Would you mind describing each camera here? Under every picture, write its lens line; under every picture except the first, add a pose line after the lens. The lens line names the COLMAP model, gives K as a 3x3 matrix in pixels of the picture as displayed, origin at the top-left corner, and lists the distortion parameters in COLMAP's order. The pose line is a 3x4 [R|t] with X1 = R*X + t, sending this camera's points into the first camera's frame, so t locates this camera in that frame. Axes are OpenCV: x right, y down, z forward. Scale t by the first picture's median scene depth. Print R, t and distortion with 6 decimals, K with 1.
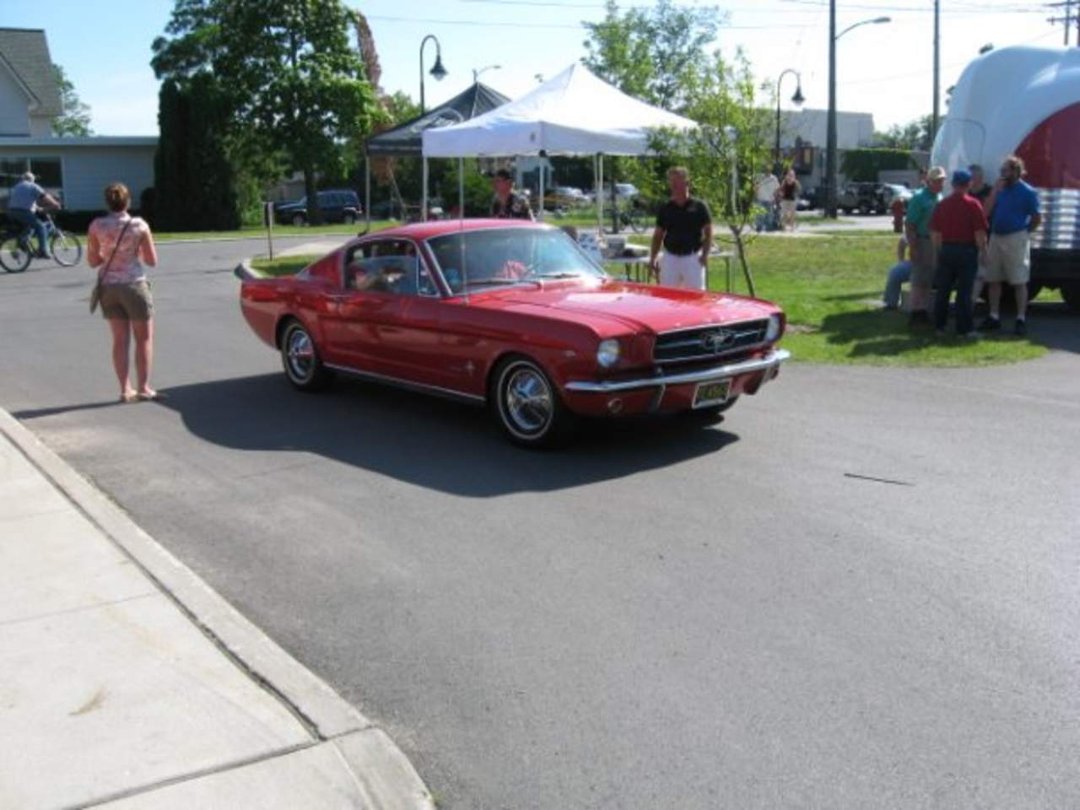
lens RADIAL K [[1149.4, 0, 535.3], [0, 1149.4, 415.4], [0, 0, 1]] dist [-0.103961, 0.000000]
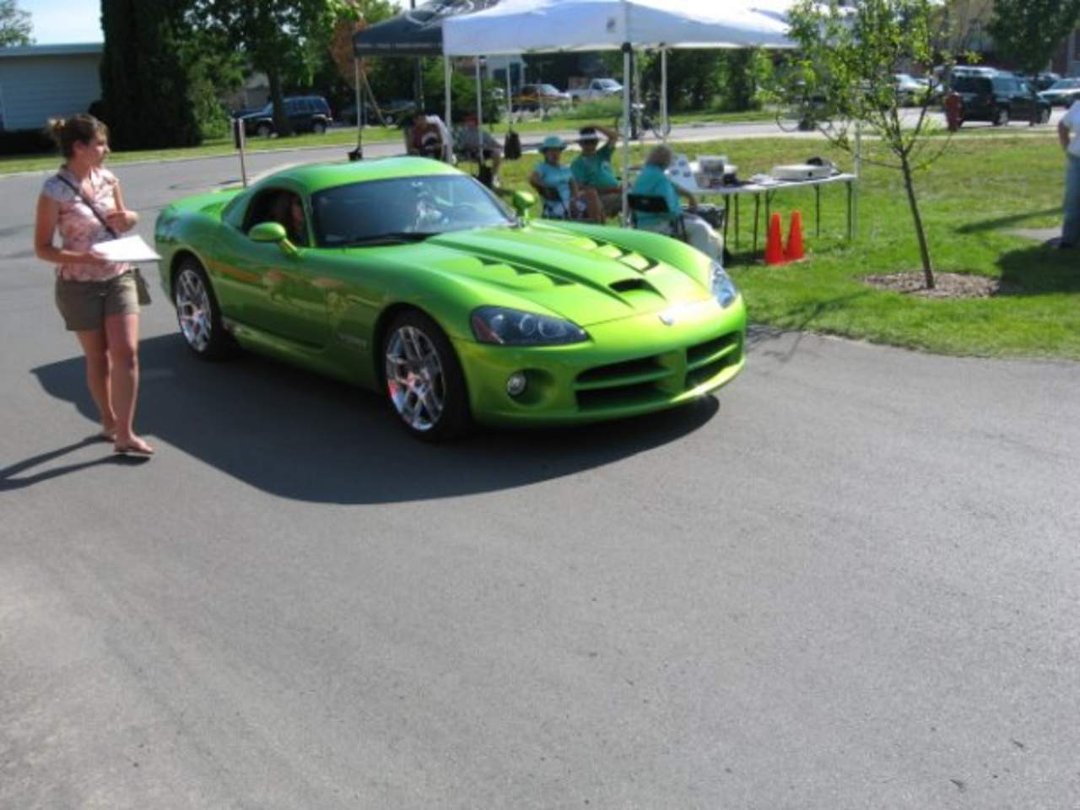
lens RADIAL K [[1149.4, 0, 561.2], [0, 1149.4, 431.2], [0, 0, 1]] dist [-0.103961, 0.000000]
pose [[0.998307, -0.038665, 0.043442, -0.021651], [0.034153, 0.994381, 0.100199, -0.017311], [-0.047072, -0.098546, 0.994019, 0.075032]]
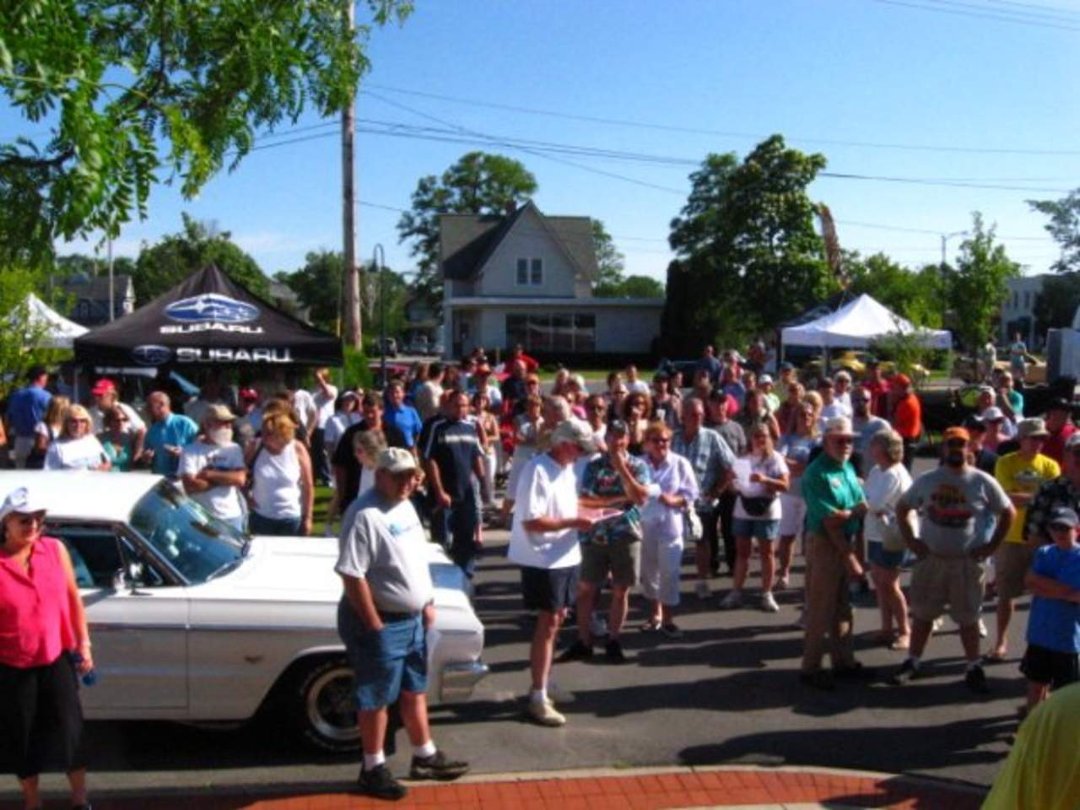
lens RADIAL K [[1149.4, 0, 539.8], [0, 1149.4, 399.6], [0, 0, 1]] dist [-0.103961, 0.000000]
pose [[0.903758, 0.039569, -0.426211, 0.112291], [-0.093915, 0.989786, -0.107252, 0.029677], [0.417614, 0.136958, 0.898243, -0.261003]]
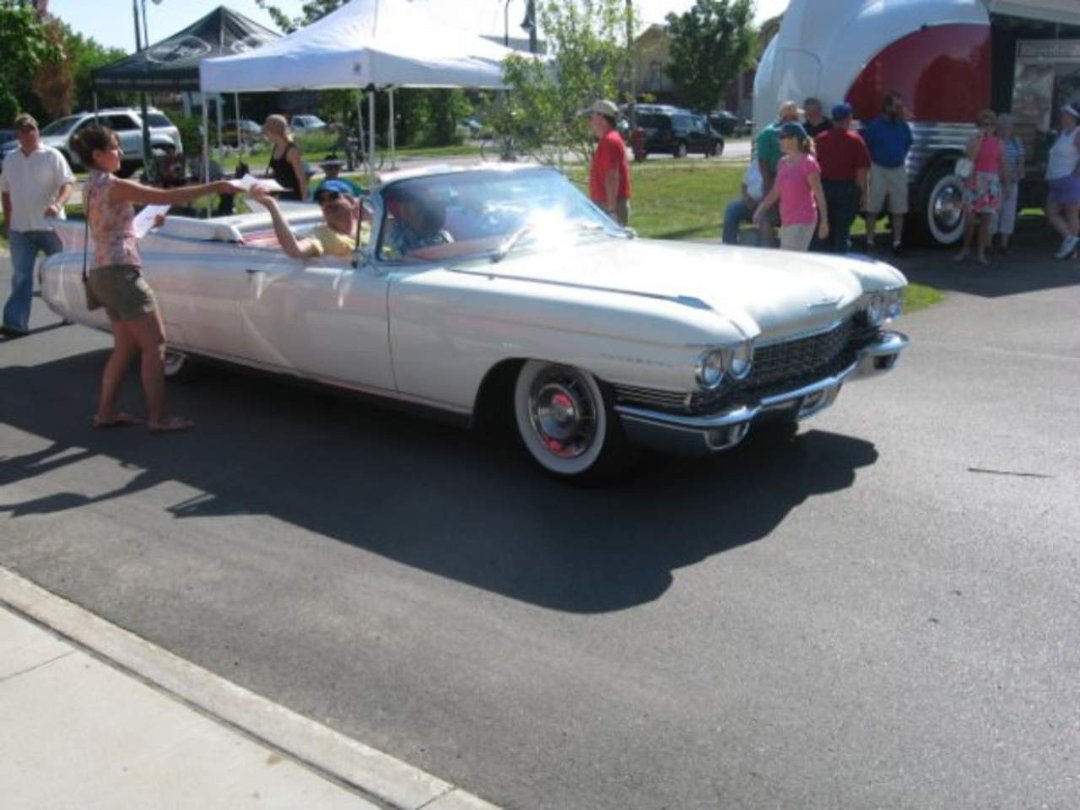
lens RADIAL K [[1149.4, 0, 551.2], [0, 1149.4, 421.0], [0, 0, 1]] dist [-0.103961, 0.000000]
pose [[0.955003, -0.081061, 0.285303, -0.036964], [0.062619, 0.995350, 0.073194, -0.009092], [-0.289909, -0.052035, 0.955638, 0.035522]]
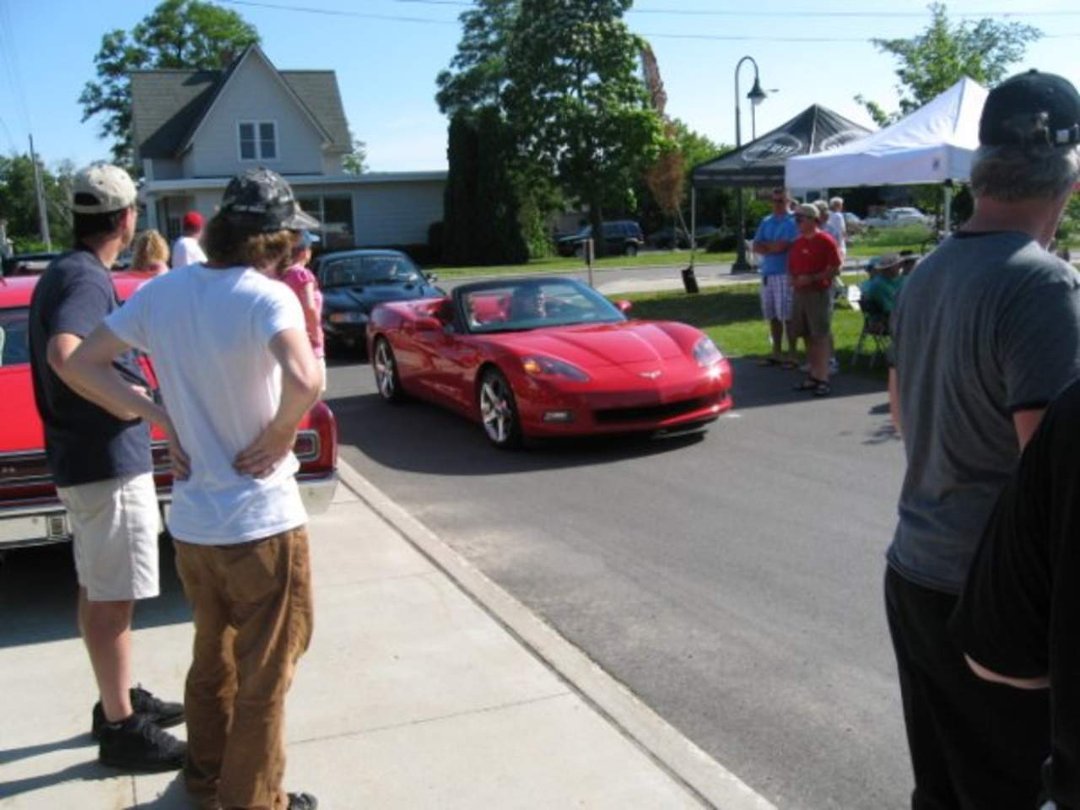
lens RADIAL K [[1149.4, 0, 552.0], [0, 1149.4, 416.9], [0, 0, 1]] dist [-0.103961, 0.000000]
pose [[0.978581, 0.006629, -0.205754, -0.031228], [-0.011129, 0.999723, -0.020721, -0.009101], [0.205560, 0.022566, 0.978384, 0.031593]]
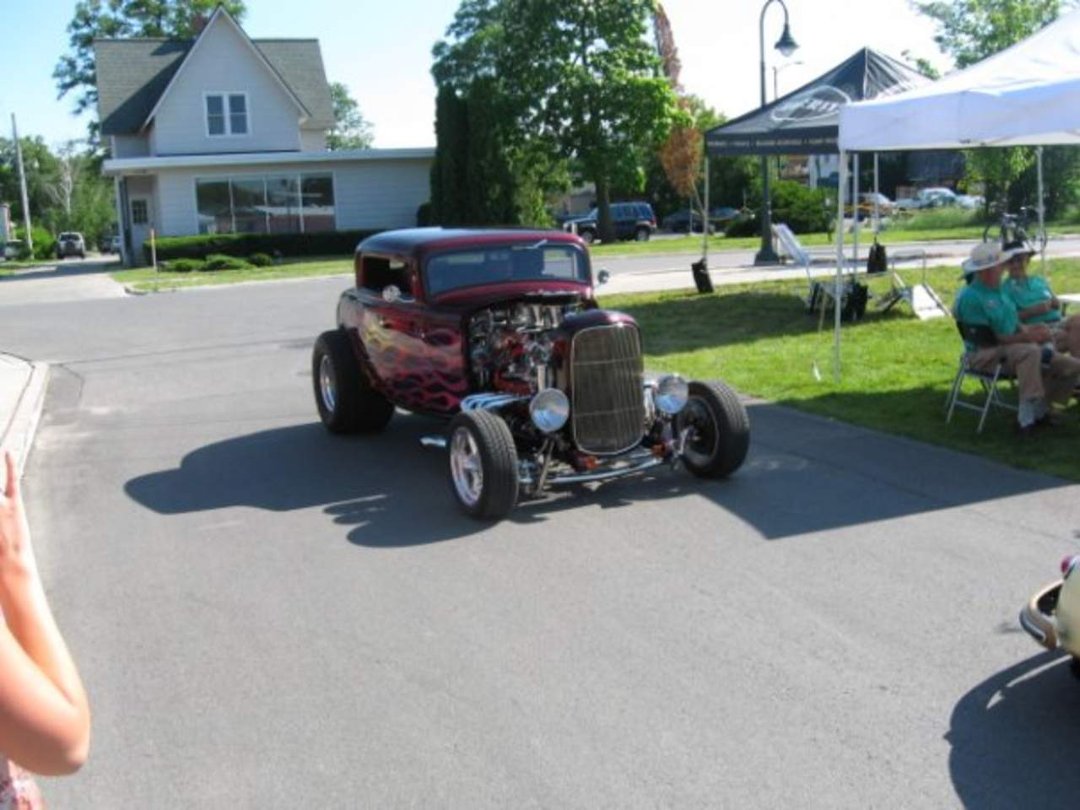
lens RADIAL K [[1149.4, 0, 545.6], [0, 1149.4, 403.1], [0, 0, 1]] dist [-0.103961, 0.000000]
pose [[0.973822, 0.009257, -0.227124, -0.037835], [-0.013476, 0.999764, -0.017033, -0.027567], [0.226913, 0.019648, 0.973717, 0.131087]]
